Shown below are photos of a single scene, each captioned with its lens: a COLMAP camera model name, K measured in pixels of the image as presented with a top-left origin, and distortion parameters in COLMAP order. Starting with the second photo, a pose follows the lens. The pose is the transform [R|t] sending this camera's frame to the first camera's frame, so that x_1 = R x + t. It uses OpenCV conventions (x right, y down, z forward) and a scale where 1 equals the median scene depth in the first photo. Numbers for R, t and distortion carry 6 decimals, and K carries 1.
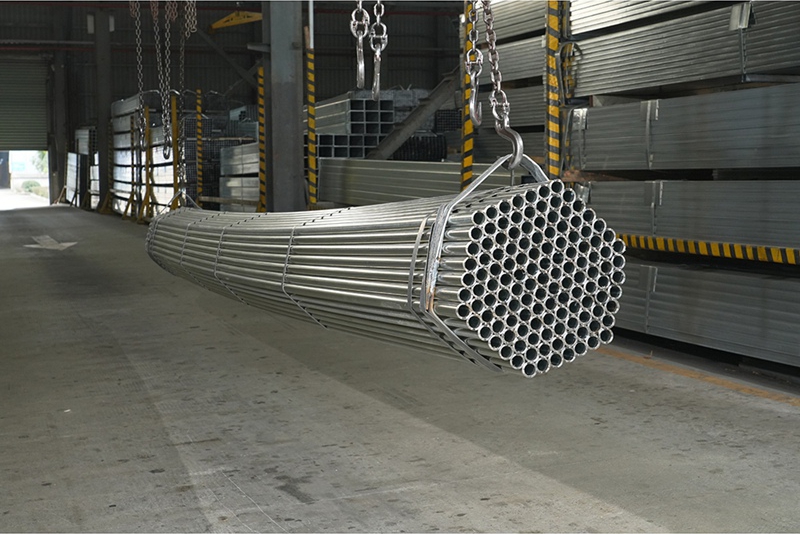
lens RADIAL K [[1320.5, 0, 401.1], [0, 1320.5, 265.7], [0, 0, 1]] dist [0.064516, 0.000000]
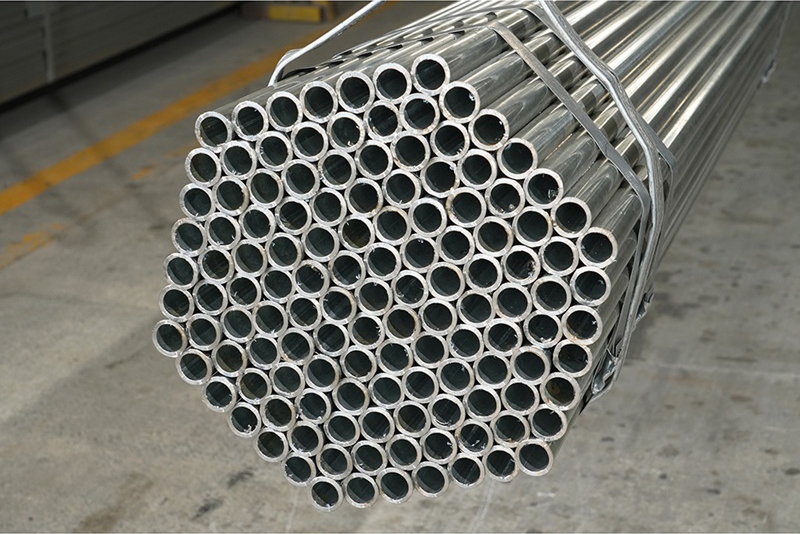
lens RADIAL K [[1446.1, 0, 401.2], [0, 1446.1, 270.7], [0, 0, 1]] dist [0.018040, 0.000000]
pose [[0.819040, 0.231284, -0.525054, 0.155055], [-0.061911, 0.945432, 0.319883, -0.062695], [0.570387, -0.229491, 0.788665, 0.298551]]
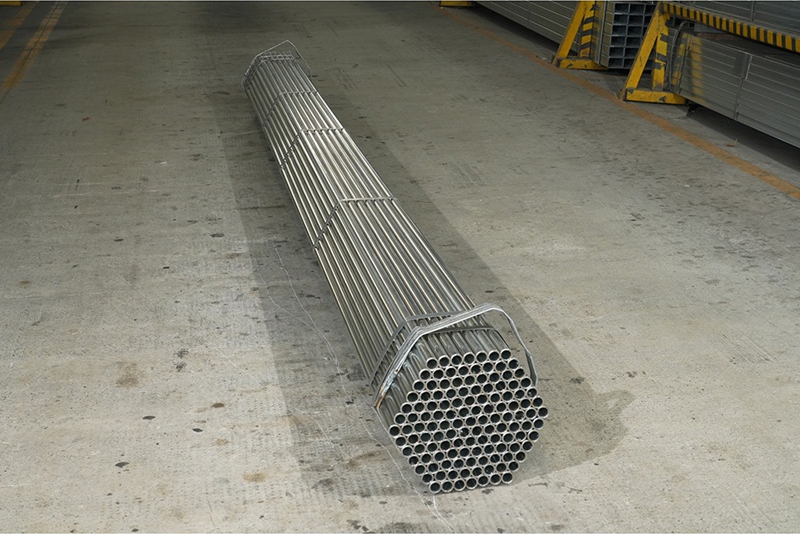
lens RADIAL K [[1341.0, 0, 398.6], [0, 1341.0, 265.0], [0, 0, 1]] dist [0.036169, 0.000000]
pose [[0.988866, 0.081132, -0.124750, 0.095342], [-0.053993, 0.976791, 0.207276, -0.054529], [0.138671, -0.198232, 0.970296, -0.065614]]
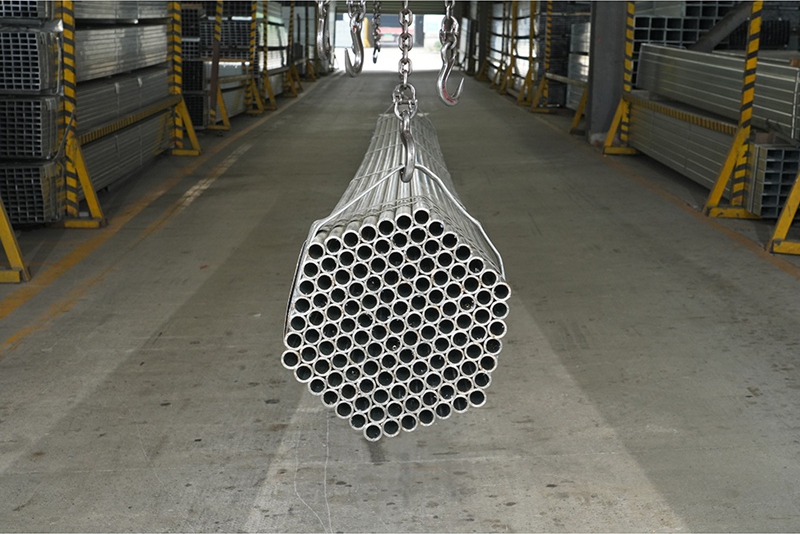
lens RADIAL K [[1255.1, 0, 380.9], [0, 1255.1, 296.5], [0, 0, 1]] dist [0.028957, 0.000000]
pose [[0.952110, 0.085743, -0.293486, 0.148544], [-0.046398, 0.989275, 0.138498, -0.053296], [0.302214, -0.118248, 0.945878, 0.113295]]
